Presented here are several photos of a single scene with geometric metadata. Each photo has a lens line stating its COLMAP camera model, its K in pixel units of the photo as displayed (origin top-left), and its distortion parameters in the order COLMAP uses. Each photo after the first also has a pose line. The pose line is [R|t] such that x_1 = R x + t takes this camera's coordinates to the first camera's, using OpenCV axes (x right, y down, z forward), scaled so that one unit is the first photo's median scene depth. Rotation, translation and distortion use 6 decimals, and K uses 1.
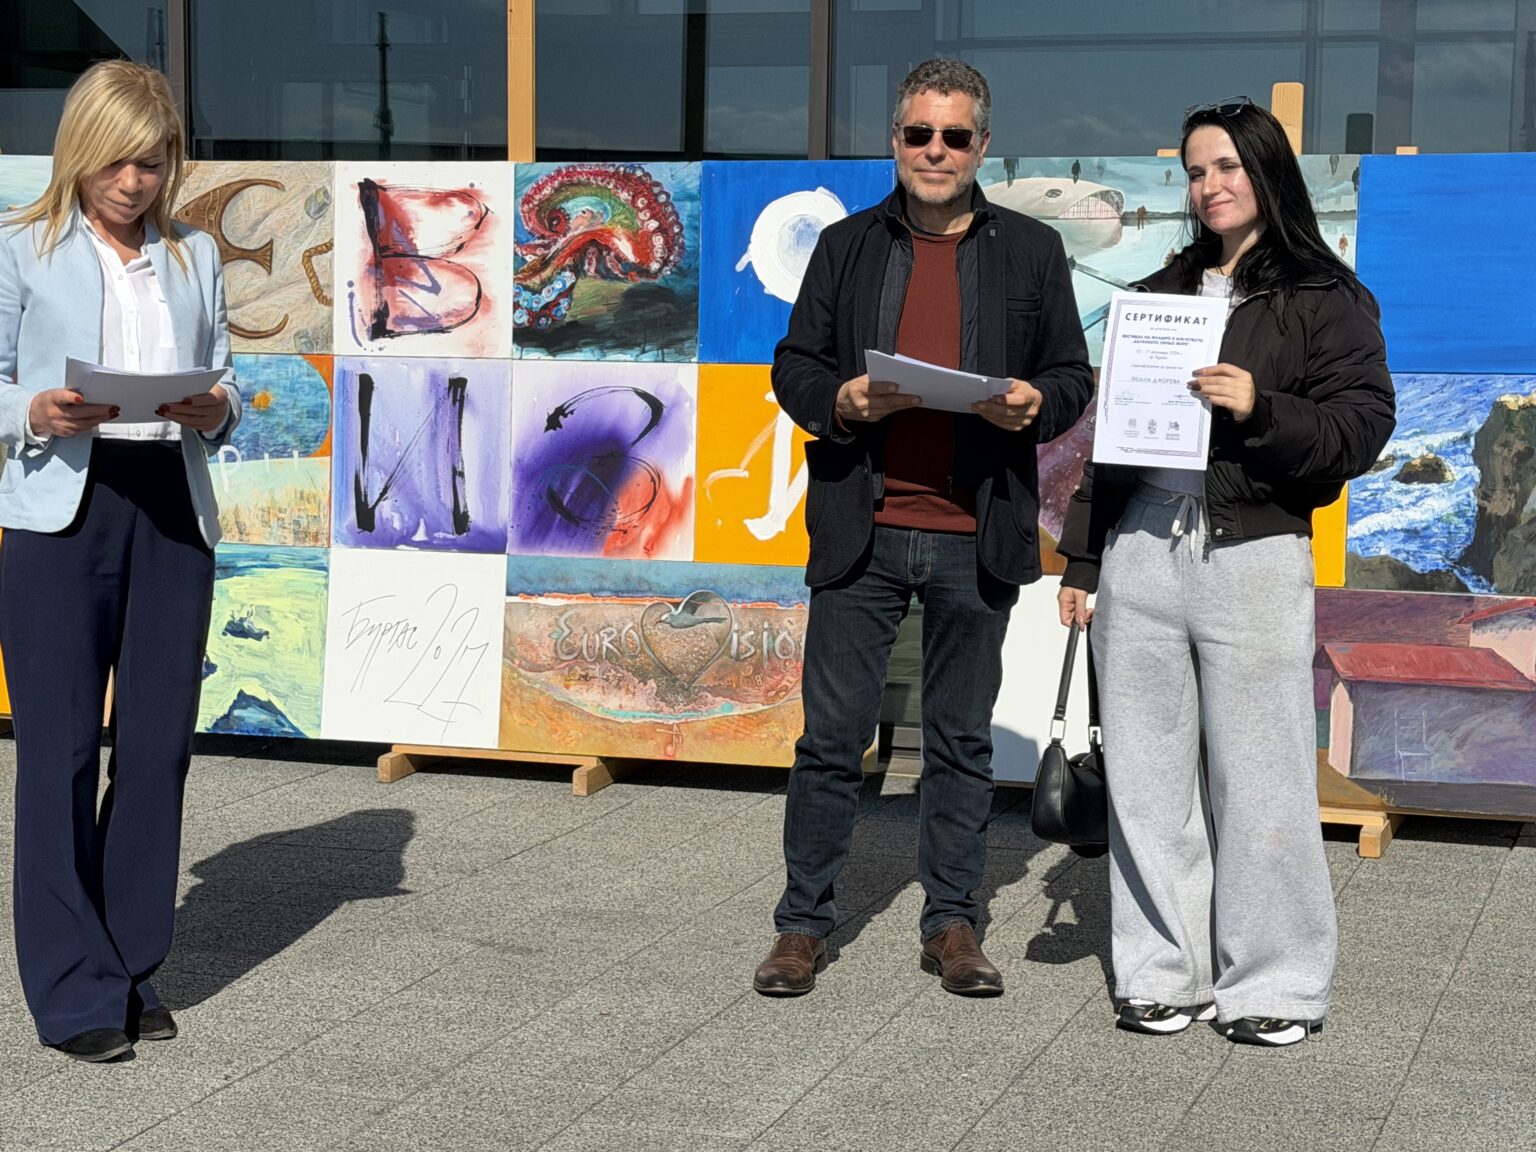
lens RADIAL K [[2890.9, 0, 752.4], [0, 2890.9, 550.2], [0, 0, 1]] dist [0.132127, 0.000000]
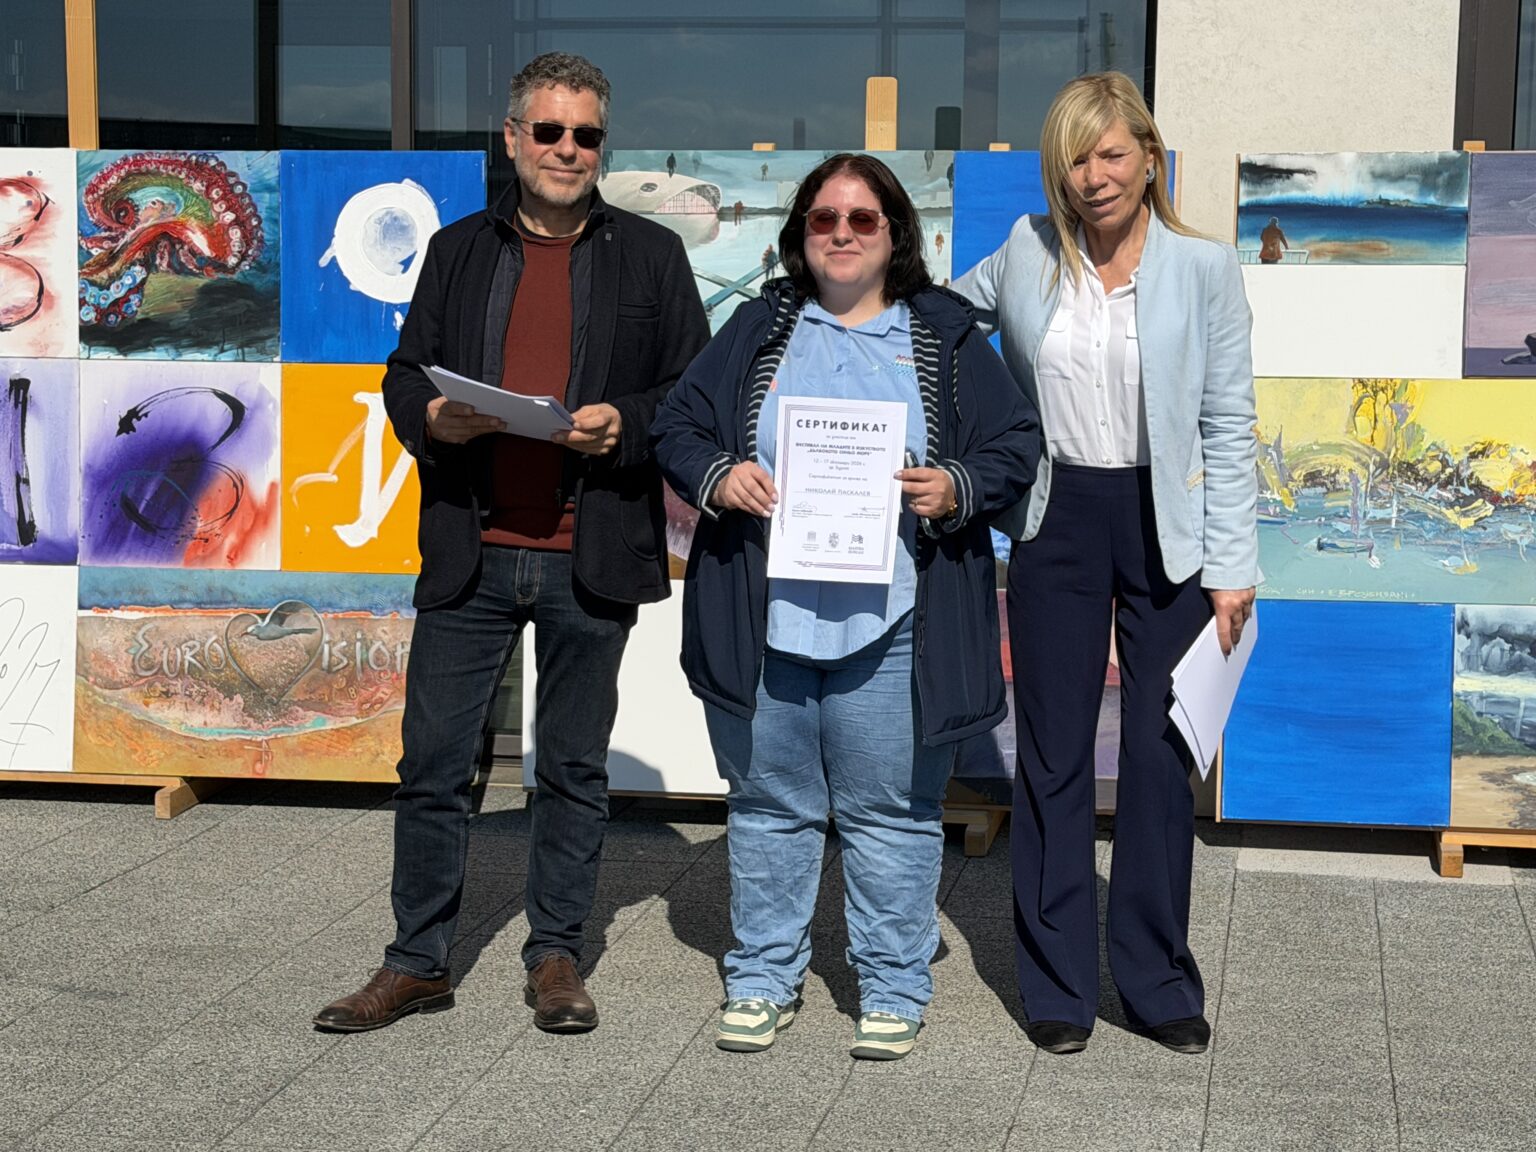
lens RADIAL K [[2890.9, 0, 767.3], [0, 2890.9, 582.2], [0, 0, 1]] dist [0.132127, 0.000000]
pose [[0.988545, -0.019134, 0.149706, -0.004988], [0.016229, 0.999656, 0.020604, -0.009403], [-0.150048, -0.017938, 0.988516, 0.027047]]
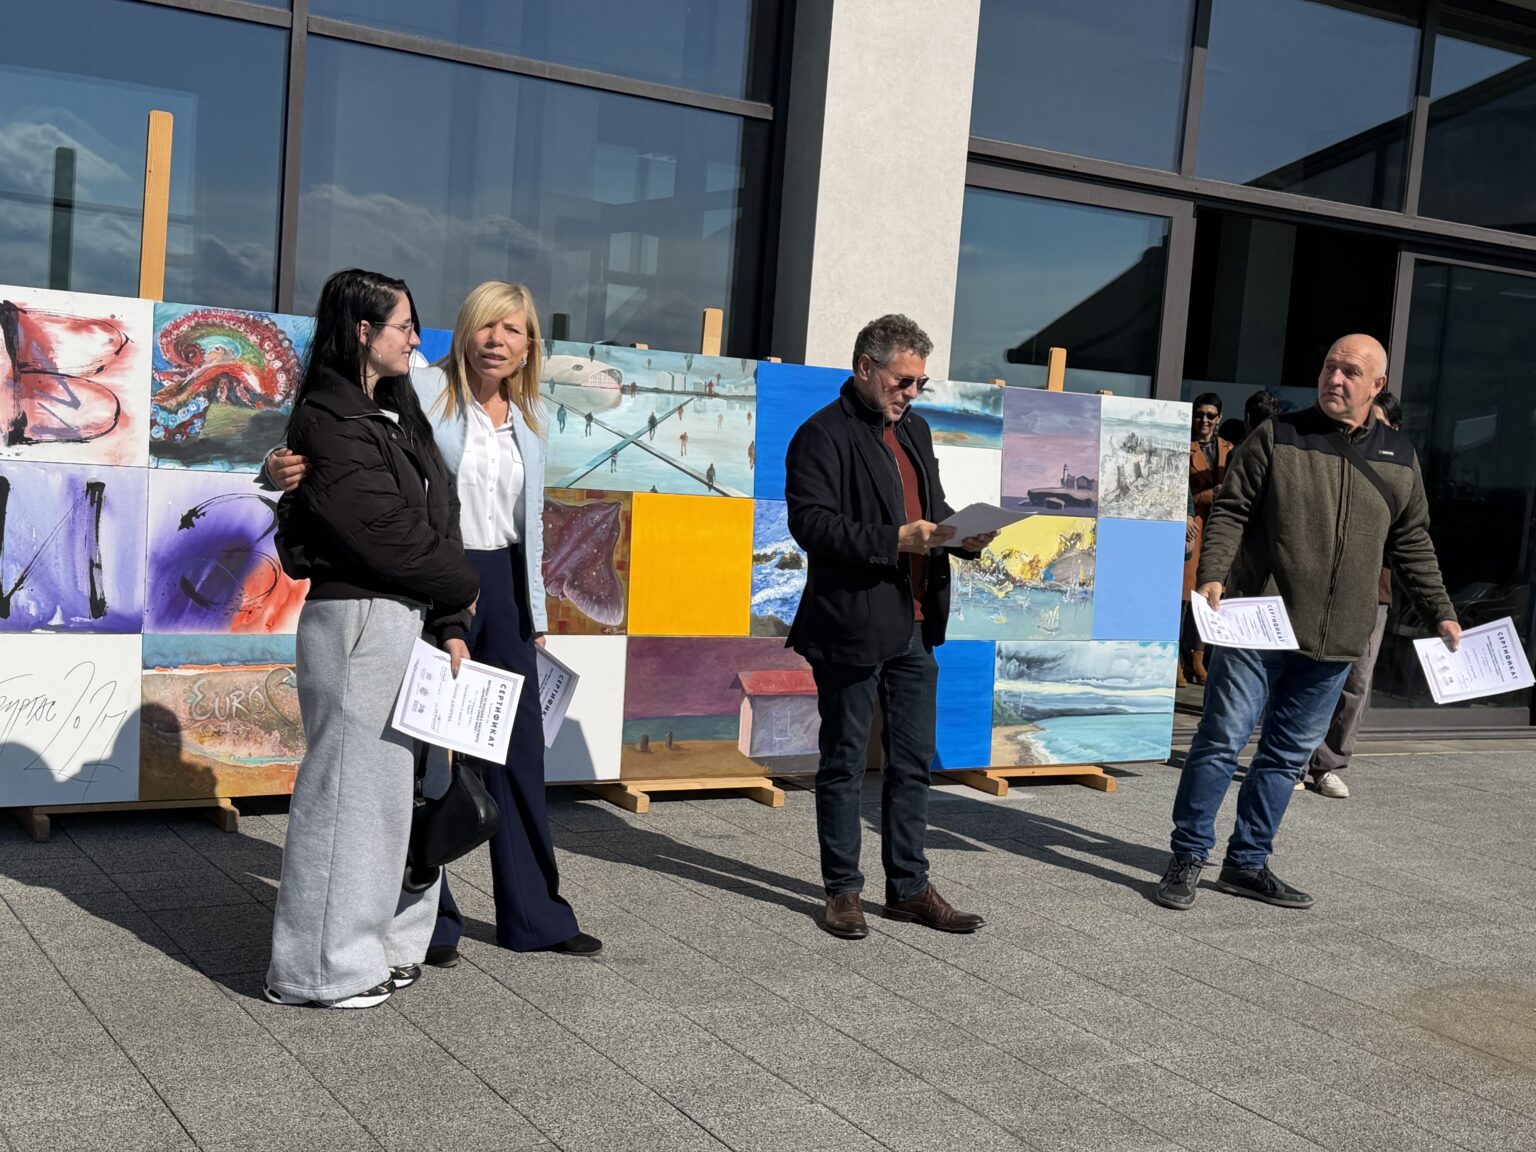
lens RADIAL K [[1873.5, 0, 761.2], [0, 1873.5, 560.3], [0, 0, 1]] dist [0.102432, 0.000000]
pose [[0.644172, -0.014140, 0.764750, -0.523426], [0.002455, 0.999862, 0.016419, -0.041526], [-0.764877, -0.008699, 0.644118, 0.321924]]
